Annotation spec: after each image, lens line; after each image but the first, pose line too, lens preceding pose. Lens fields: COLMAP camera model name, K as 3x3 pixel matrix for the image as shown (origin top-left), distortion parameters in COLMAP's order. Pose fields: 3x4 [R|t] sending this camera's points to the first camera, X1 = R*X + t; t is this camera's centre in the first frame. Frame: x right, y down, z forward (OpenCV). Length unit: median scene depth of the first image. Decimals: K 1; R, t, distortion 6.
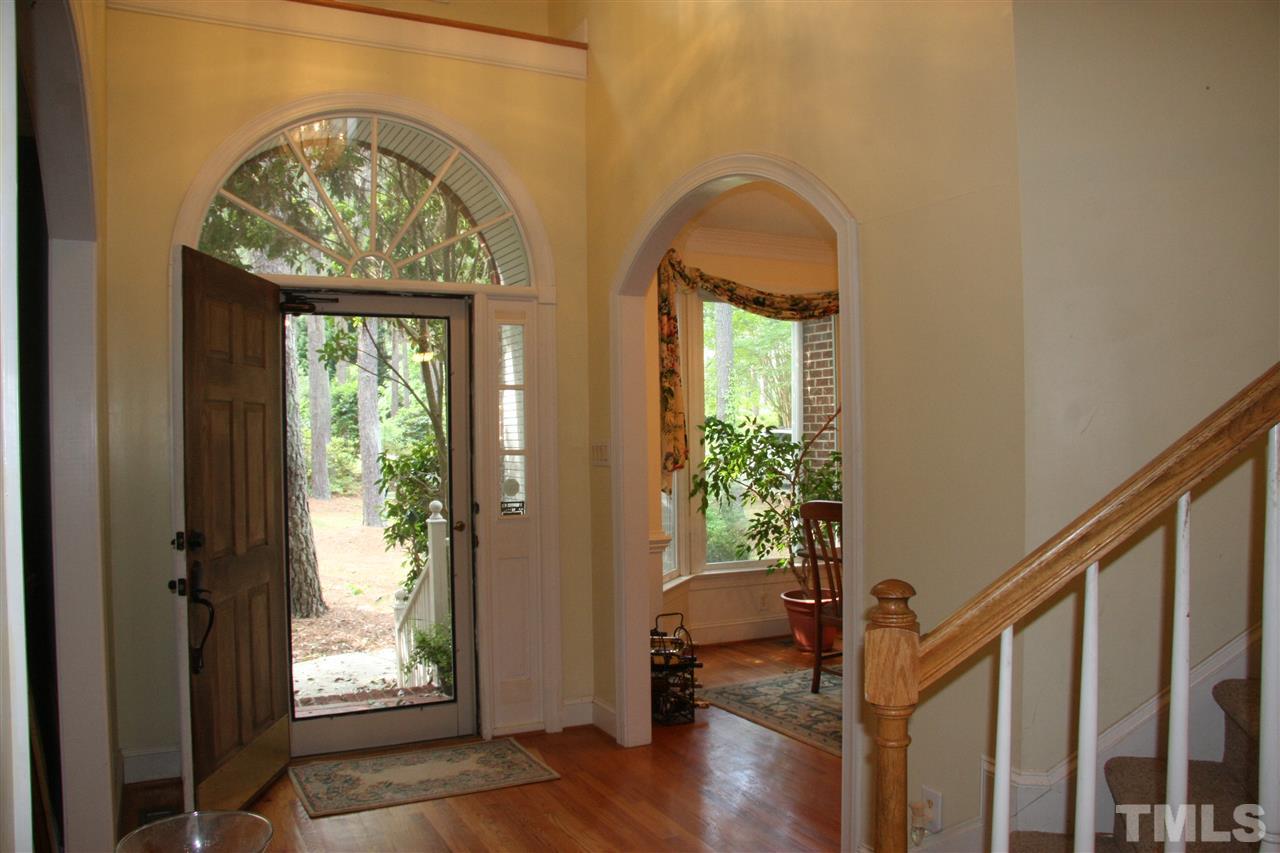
lens RADIAL K [[985.8, 0, 642.3], [0, 985.8, 444.5], [0, 0, 1]] dist [-0.175999, 0.124777]
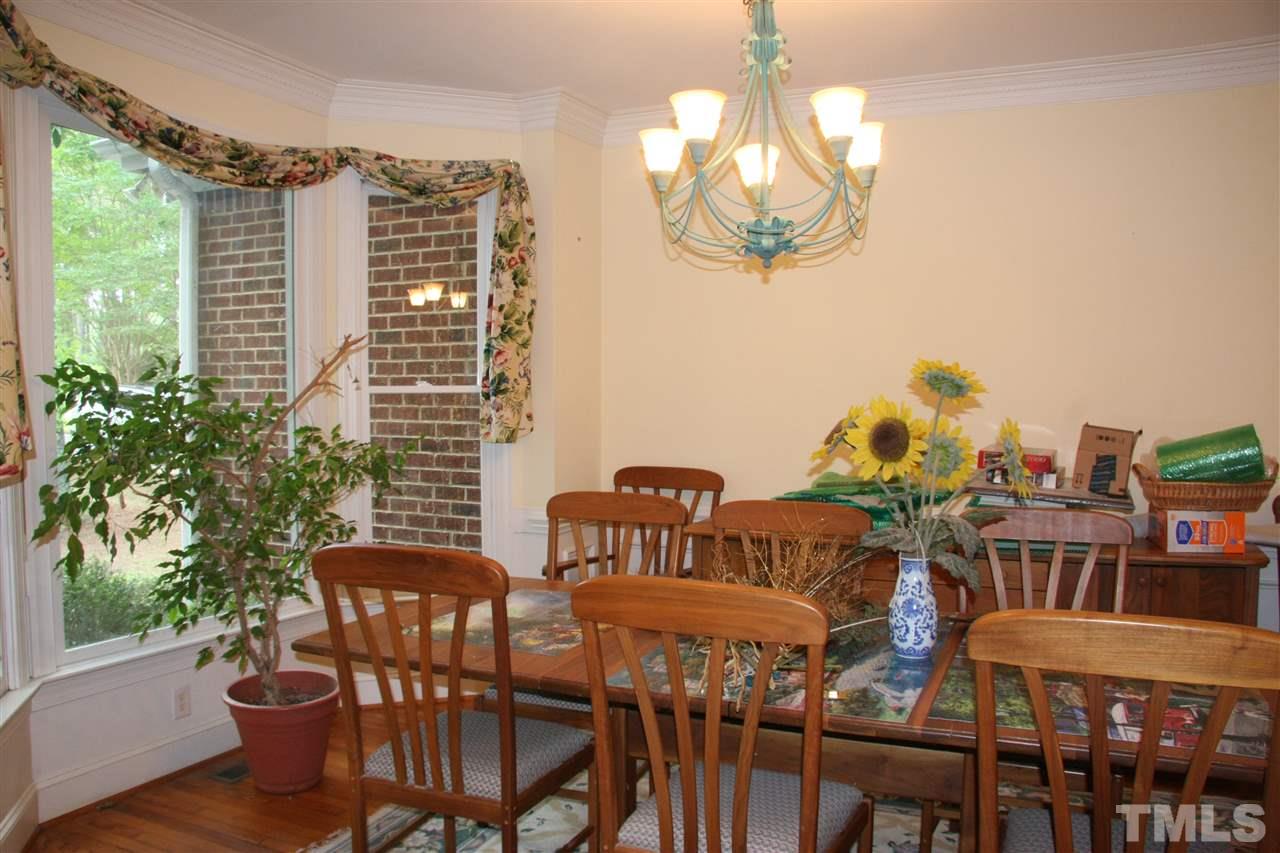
lens RADIAL K [[985.8, 0, 642.3], [0, 985.8, 444.5], [0, 0, 1]] dist [-0.175999, 0.124777]
pose [[0.781100, -0.017677, 0.624156, 0.000389], [-0.007104, 0.999283, 0.037191, -0.004343], [-0.624366, -0.033484, 0.780414, 0.454495]]
